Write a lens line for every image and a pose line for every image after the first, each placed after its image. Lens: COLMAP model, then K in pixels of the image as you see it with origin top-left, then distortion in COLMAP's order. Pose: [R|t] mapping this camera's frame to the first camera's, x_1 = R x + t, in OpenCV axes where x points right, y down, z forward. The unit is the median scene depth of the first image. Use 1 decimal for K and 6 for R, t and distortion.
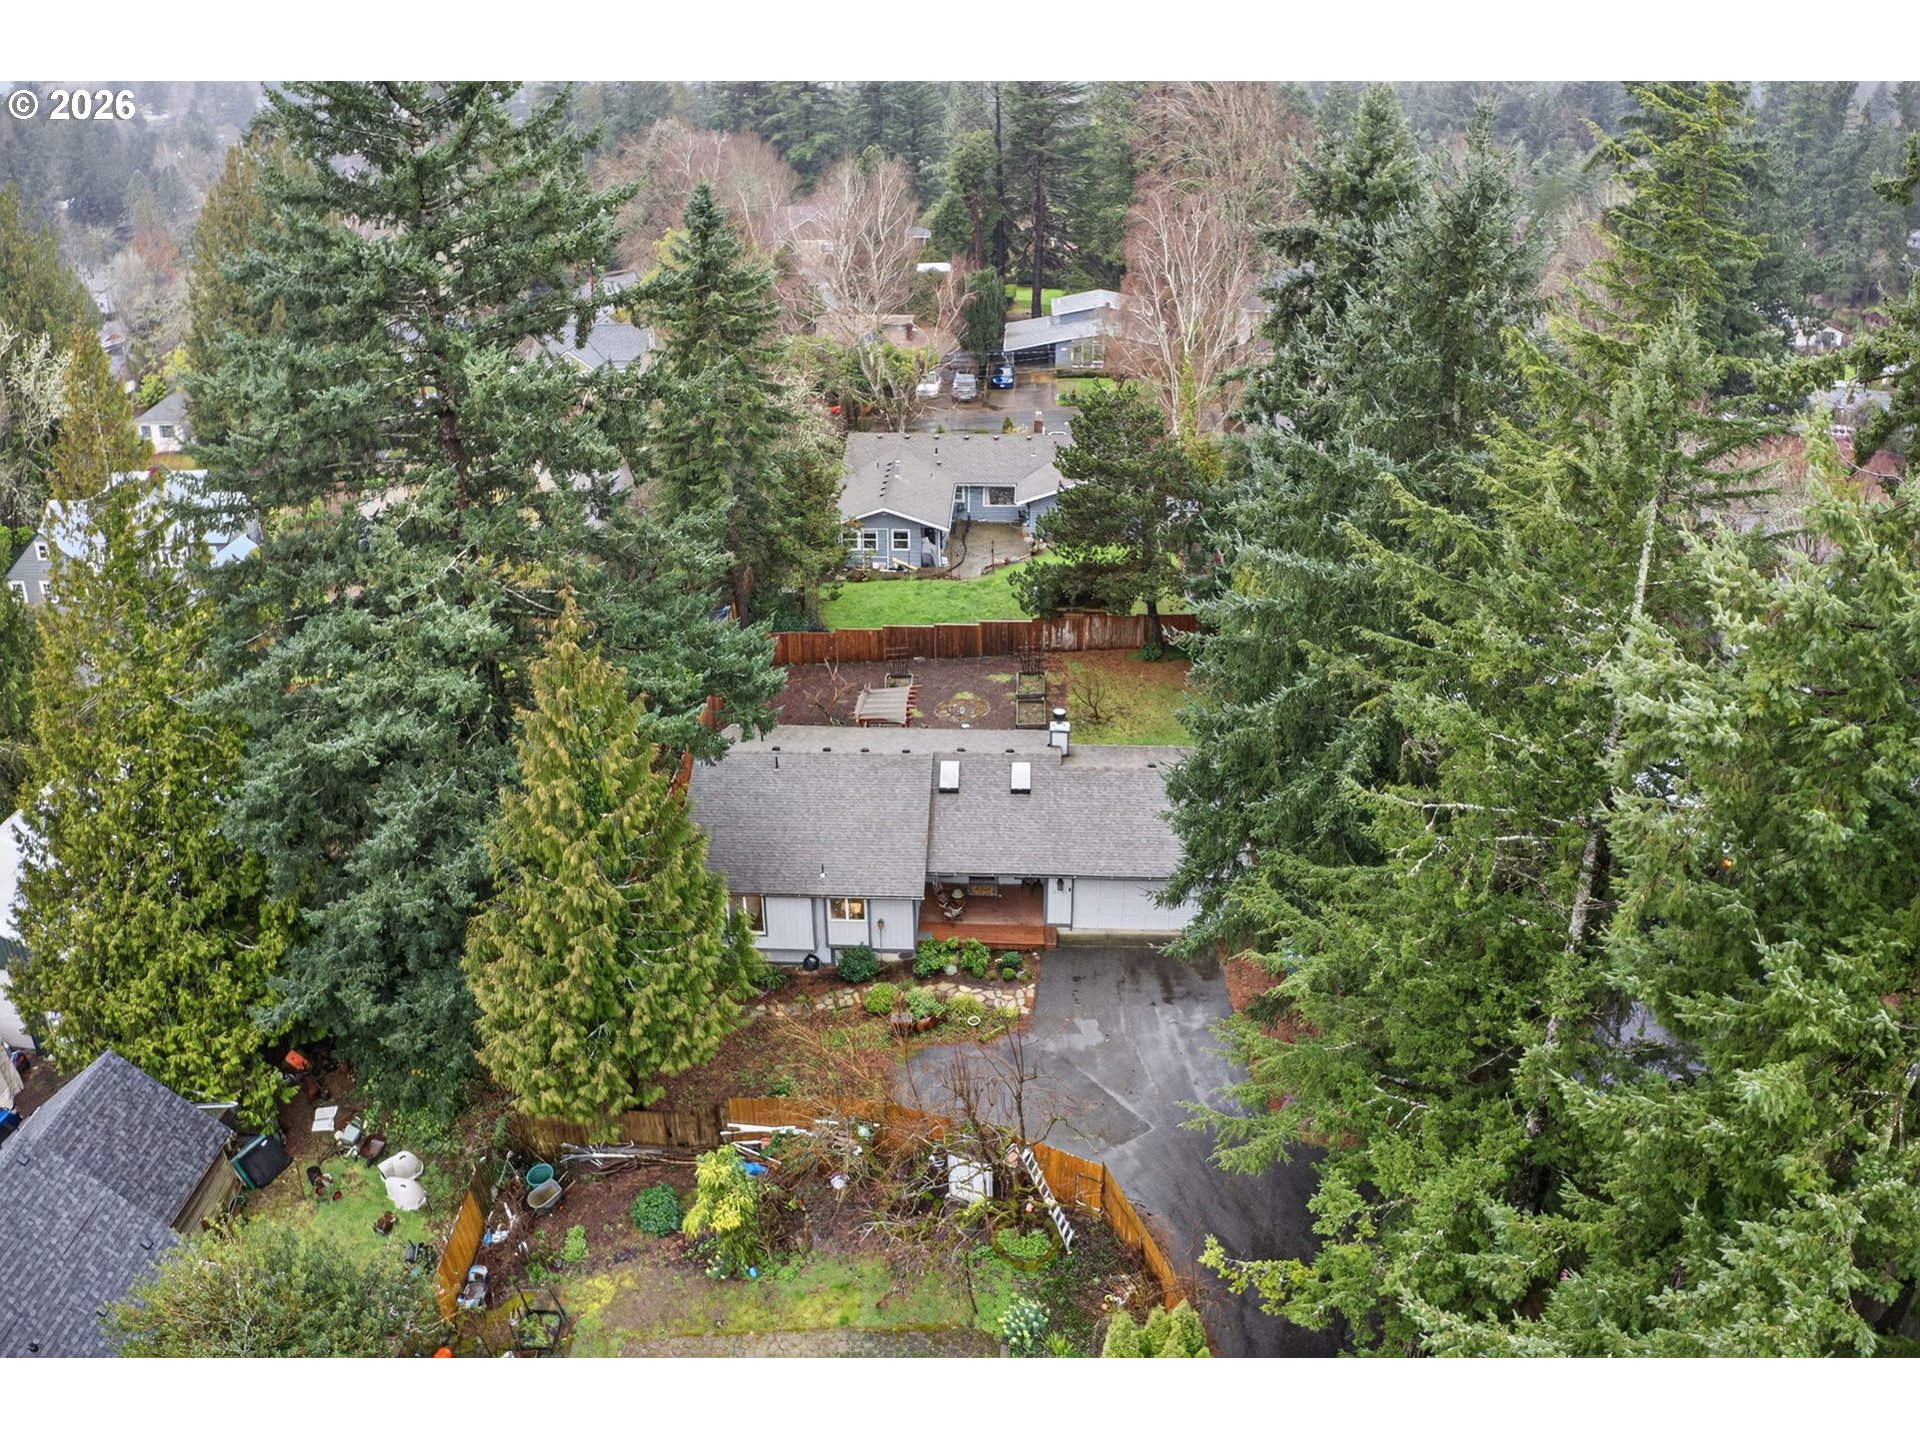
lens RADIAL K [[1551.7, 0, 960.0], [0, 1551.7, 720.0], [0, 0, 1]] dist [-0.182778, 0.001555]
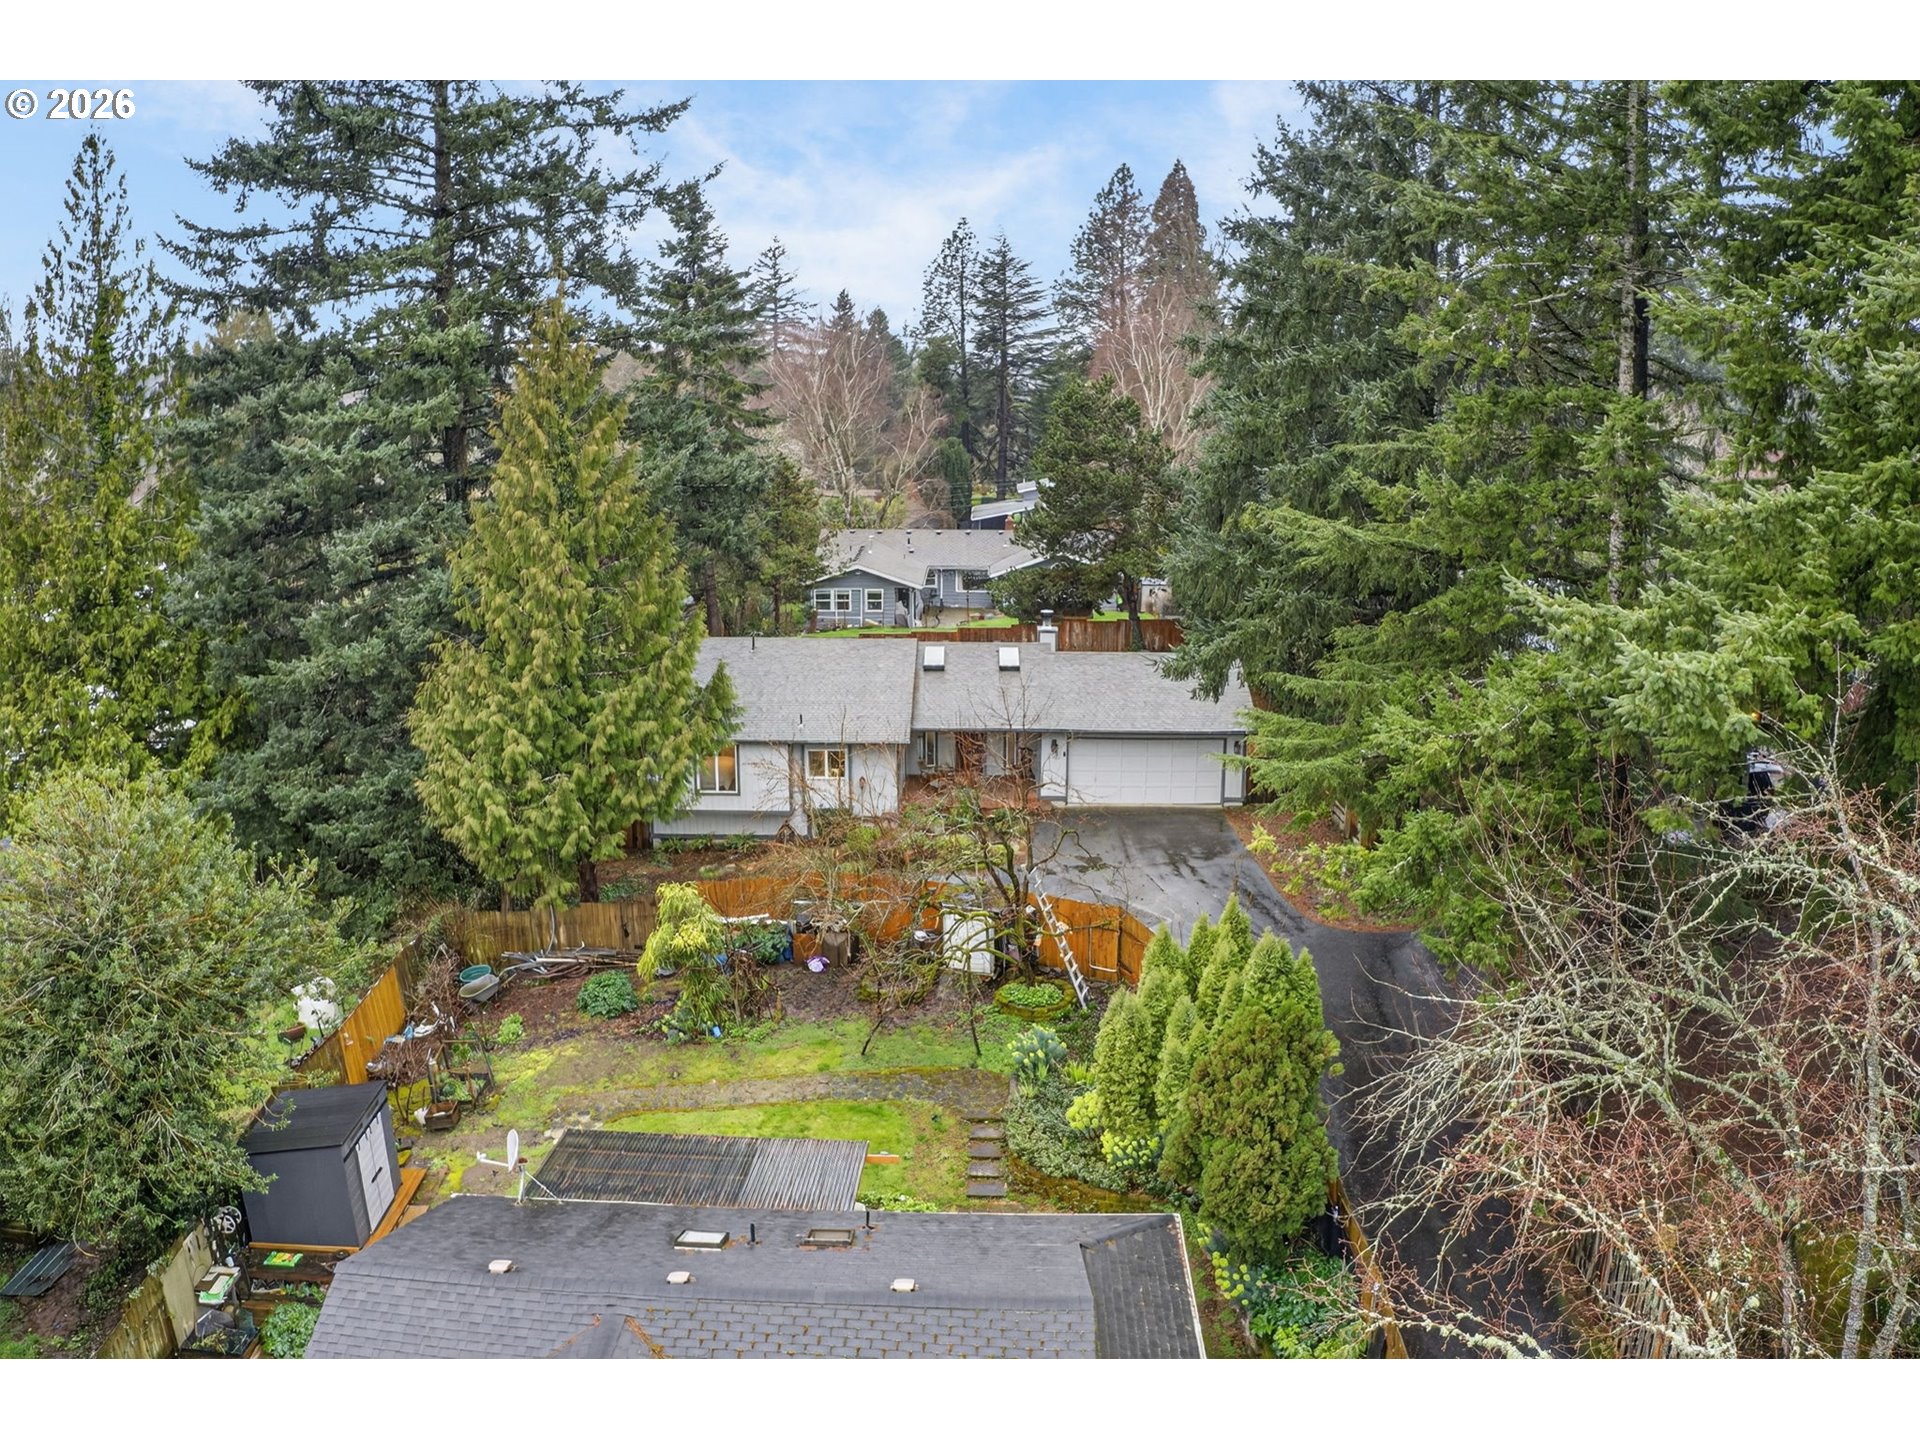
lens RADIAL K [[1551.7, 0, 960.0], [0, 1551.7, 720.0], [0, 0, 1]] dist [-0.182778, 0.001555]
pose [[0.999582, 0.005089, 0.028454, -0.019307], [0.001246, 0.975881, -0.218299, 0.297701], [-0.028879, 0.218243, 0.975467, 0.083105]]
